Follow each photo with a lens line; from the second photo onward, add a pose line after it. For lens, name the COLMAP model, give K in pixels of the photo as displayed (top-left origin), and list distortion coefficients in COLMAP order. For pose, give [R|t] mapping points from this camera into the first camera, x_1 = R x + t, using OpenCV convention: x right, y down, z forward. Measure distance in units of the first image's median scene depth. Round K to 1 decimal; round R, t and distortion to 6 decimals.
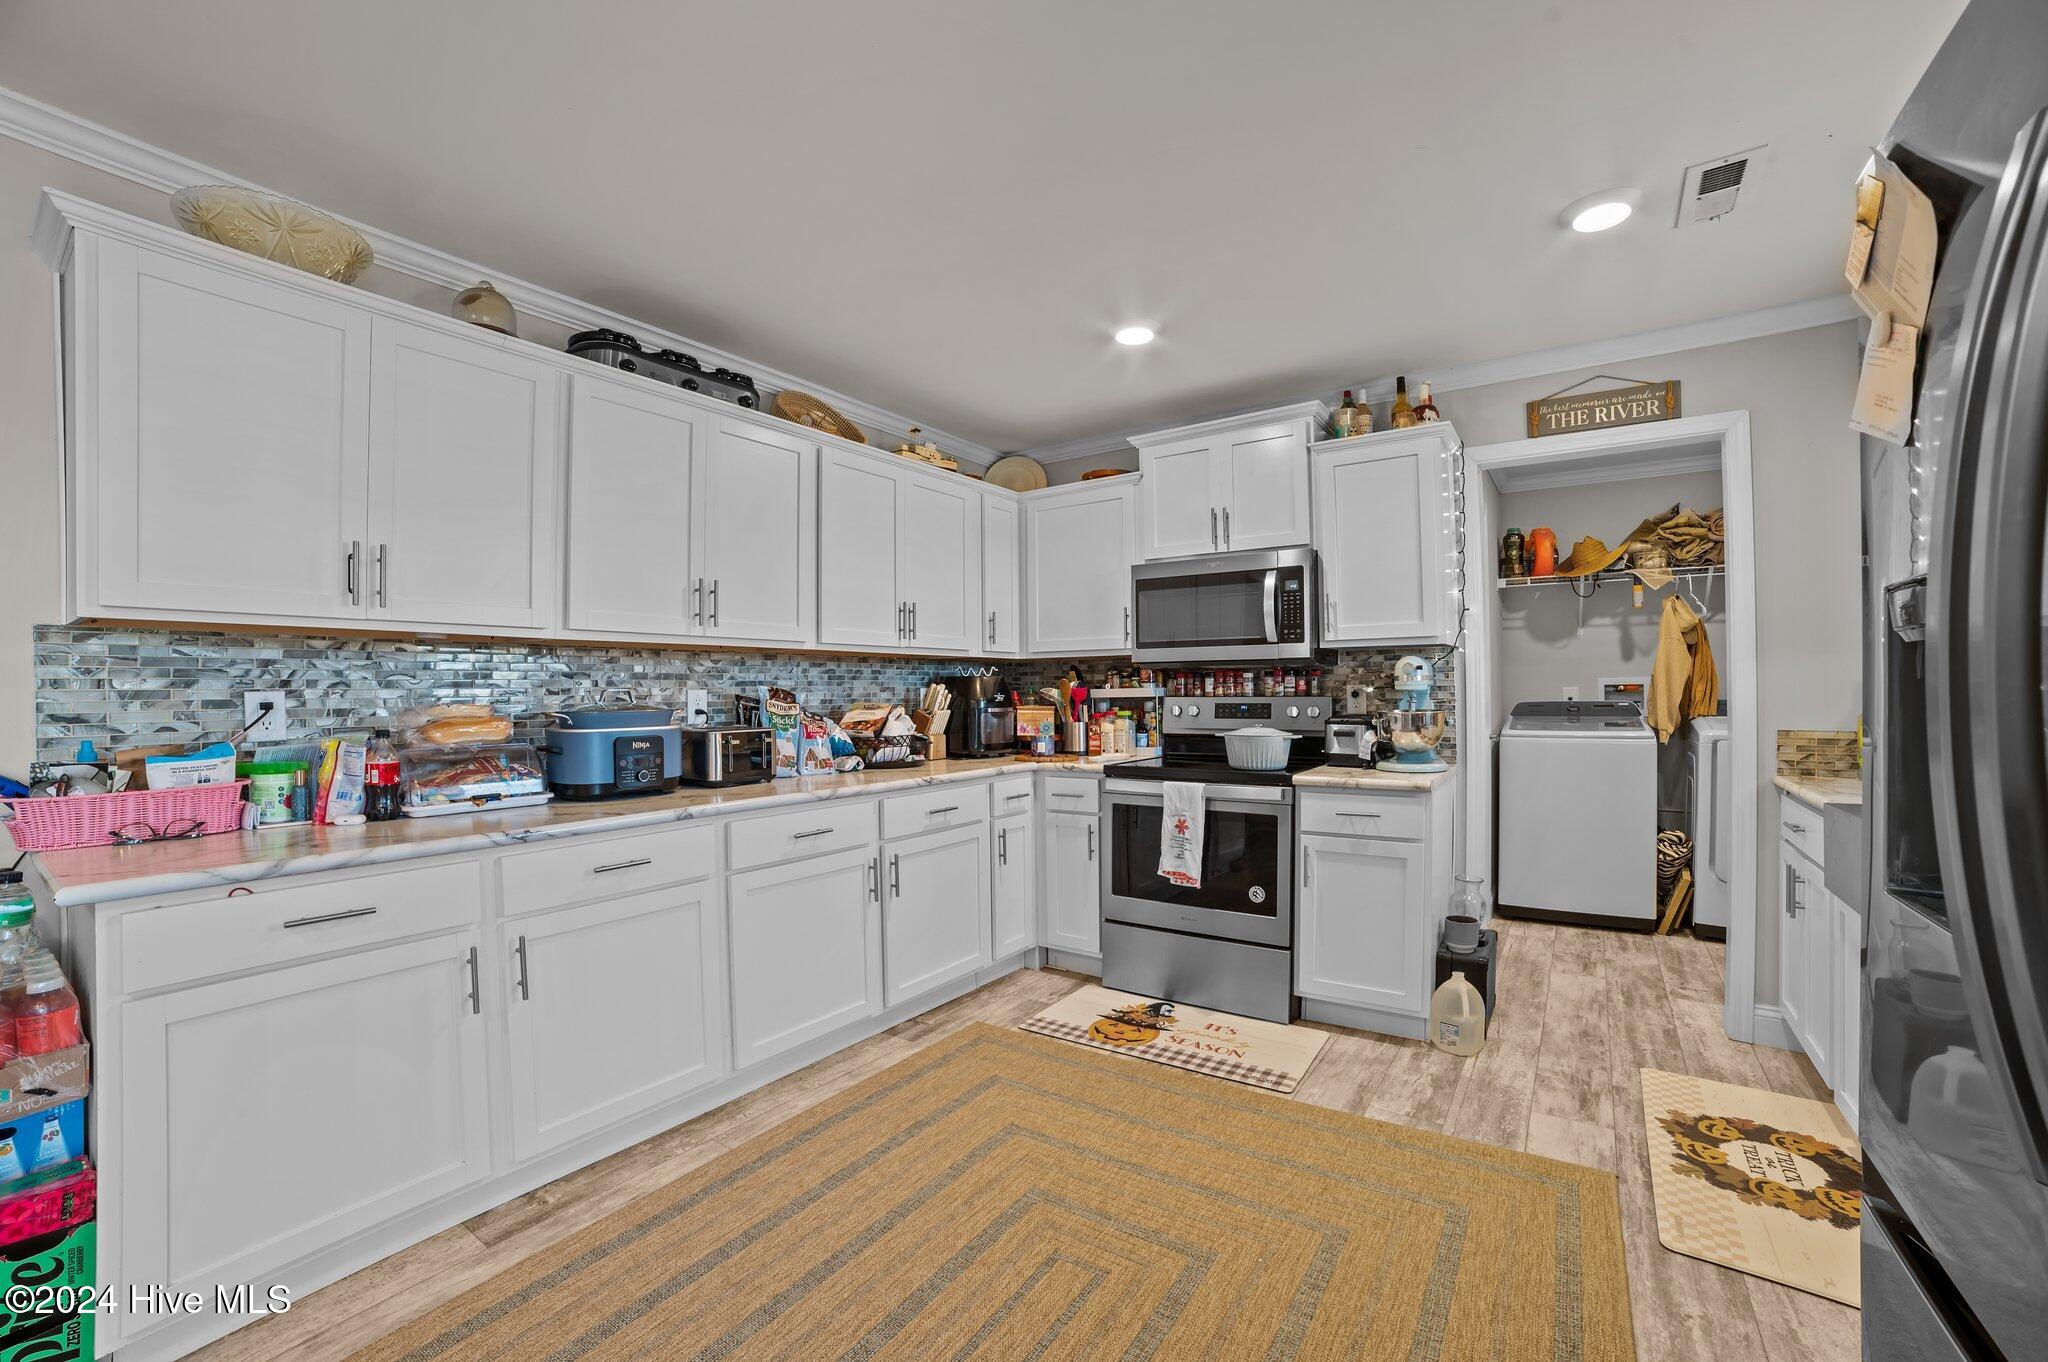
lens RADIAL K [[842.5, 0, 1020.5], [0, 842.5, 684.4], [0, 0, 1]] dist [-0.019514, 0.000936]
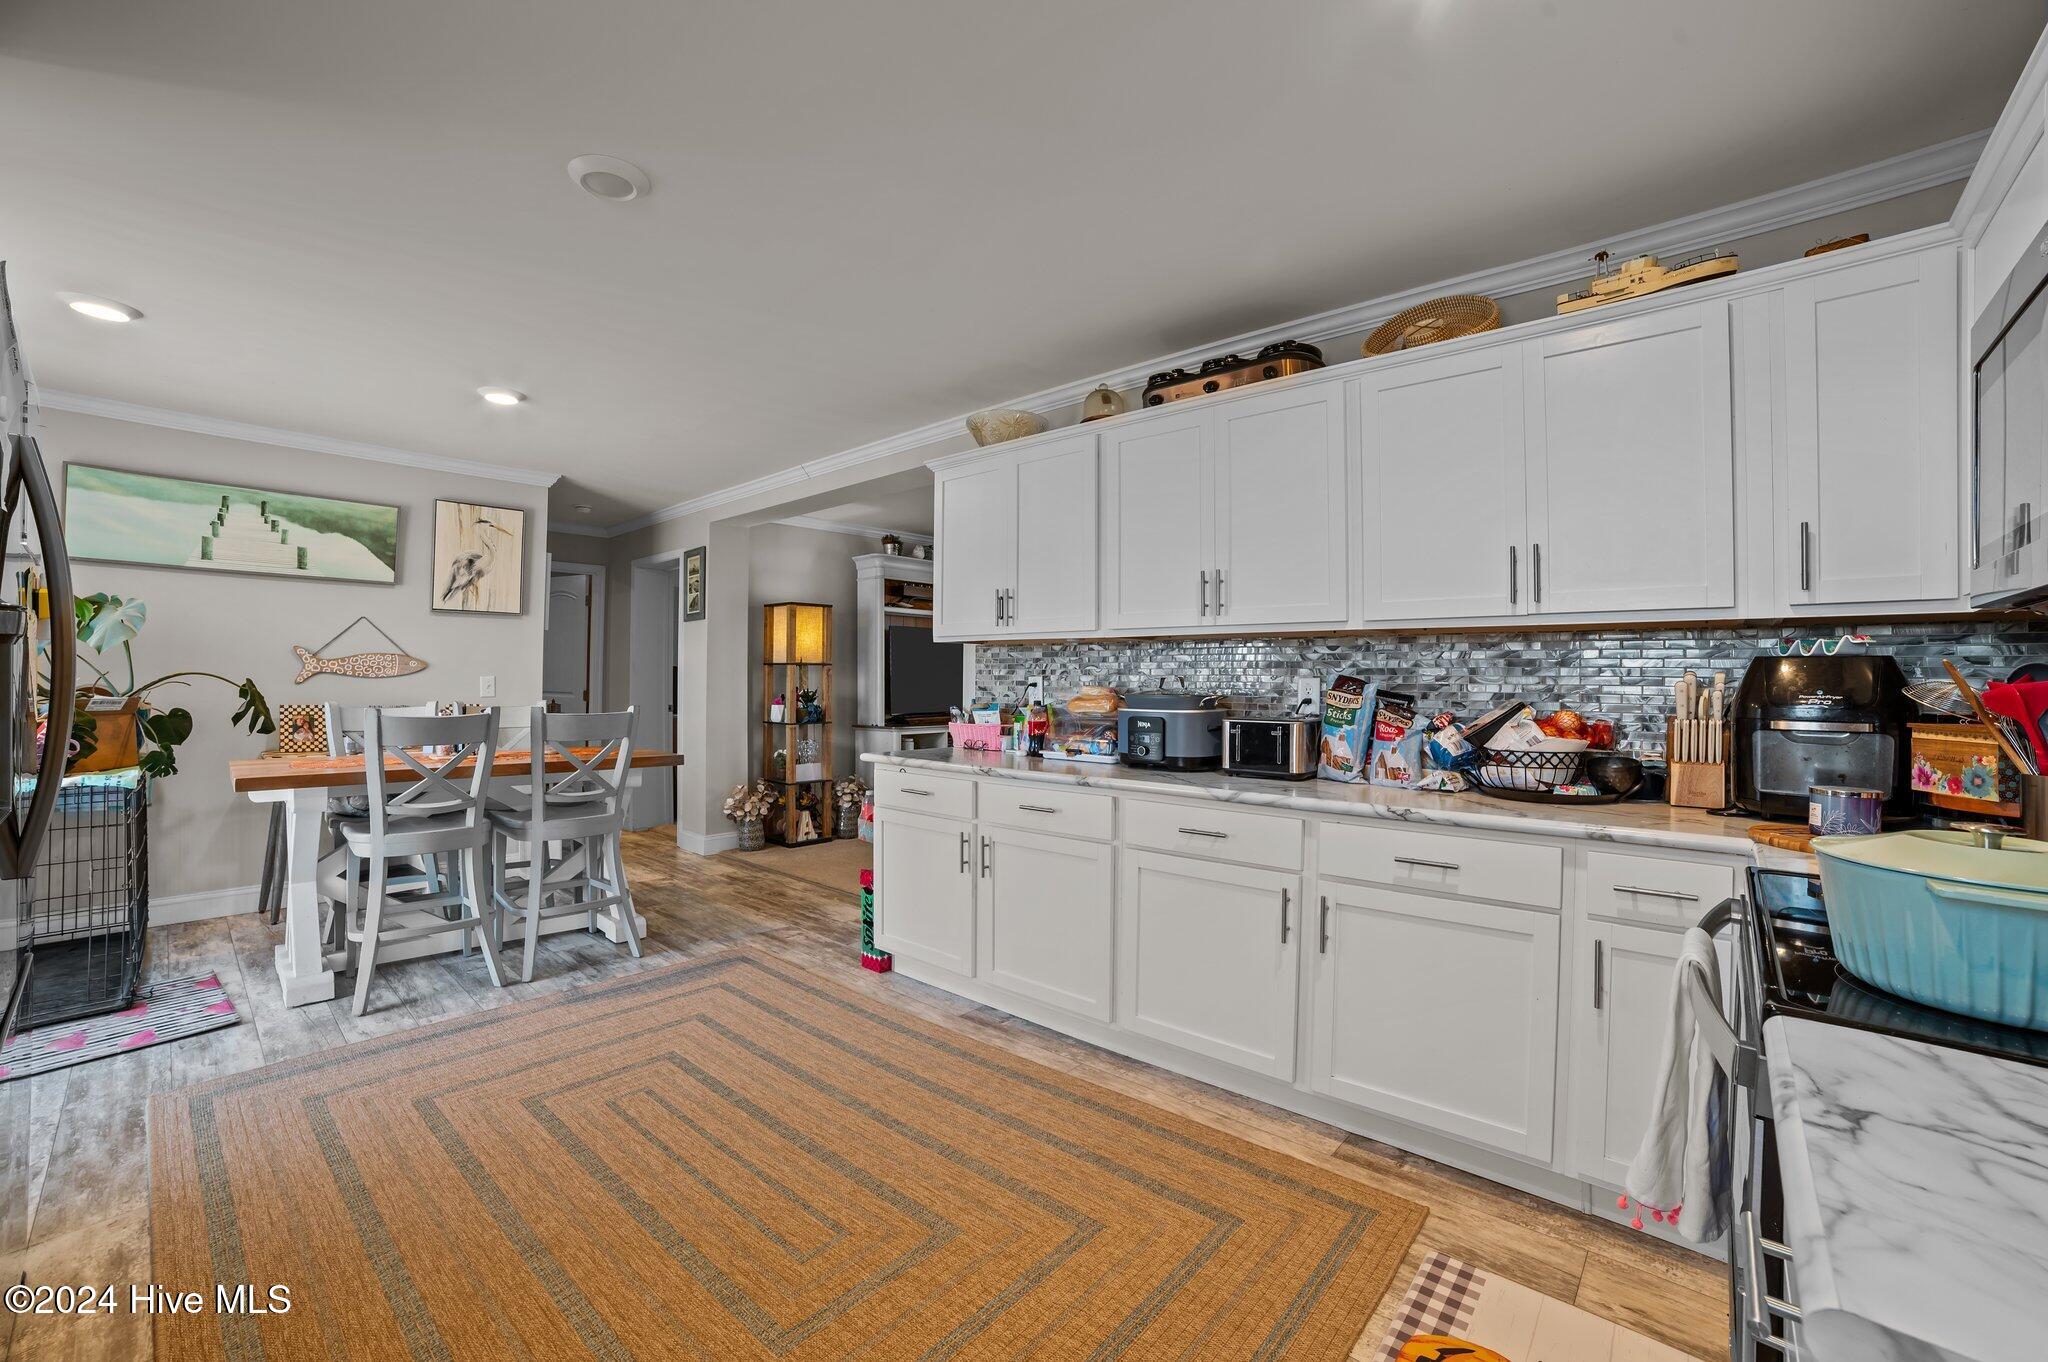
lens RADIAL K [[842.5, 0, 1020.4], [0, 842.5, 678.1], [0, 0, 1]] dist [-0.019514, 0.000936]
pose [[-0.082494, 0.003026, -0.996587, 0.678259], [-0.002841, 0.999991, 0.003271, 0.004768], [0.996588, 0.003101, -0.082485, 0.857878]]
